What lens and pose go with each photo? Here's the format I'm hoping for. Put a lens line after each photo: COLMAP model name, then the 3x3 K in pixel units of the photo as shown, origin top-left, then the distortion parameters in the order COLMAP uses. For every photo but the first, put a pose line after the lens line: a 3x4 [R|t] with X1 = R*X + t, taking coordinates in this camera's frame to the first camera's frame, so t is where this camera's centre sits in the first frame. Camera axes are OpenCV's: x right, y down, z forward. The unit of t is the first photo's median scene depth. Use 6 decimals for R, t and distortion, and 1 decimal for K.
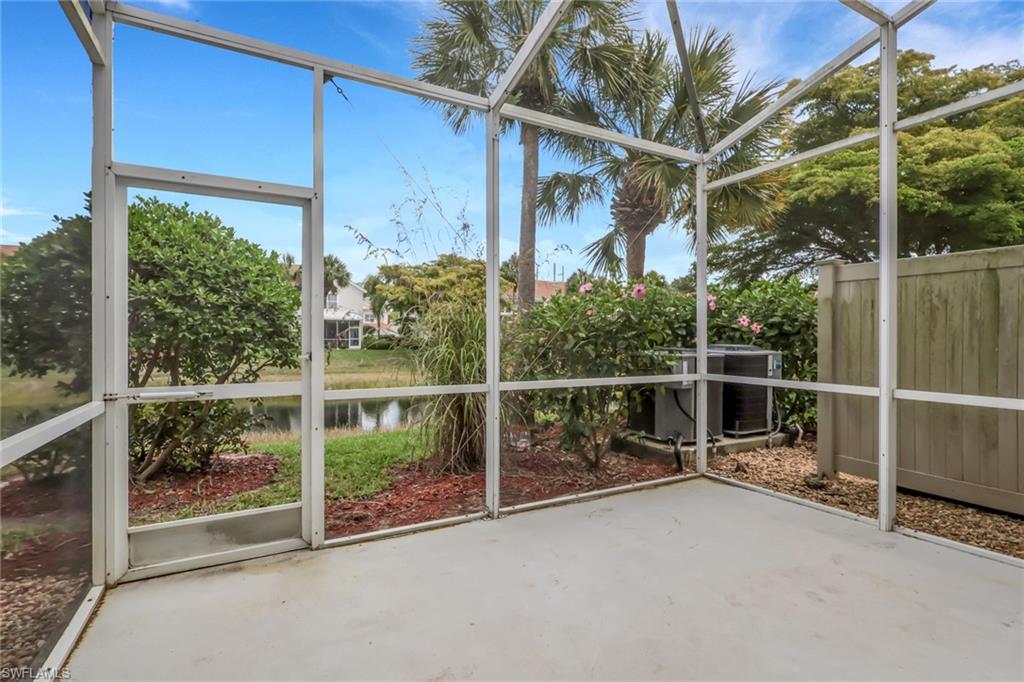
lens RADIAL K [[500.9, 0, 504.1], [0, 500.9, 335.9], [0, 0, 1]] dist [-0.005452, -0.000043]
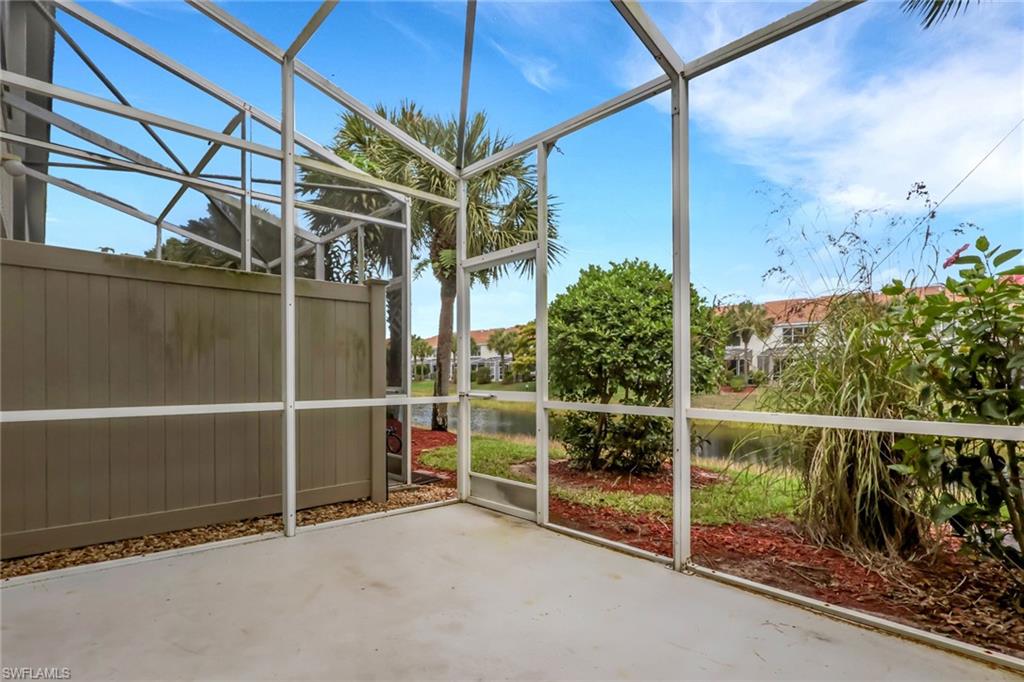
lens RADIAL K [[515.5, 0, 517.8], [0, 515.5, 375.6], [0, 0, 1]] dist [-0.002321, -0.000094]
pose [[0.265704, 0.005505, -0.964039, 0.713004], [-0.001002, 0.999985, 0.005434, 0.032532], [0.964054, -0.000478, 0.265705, 0.494241]]
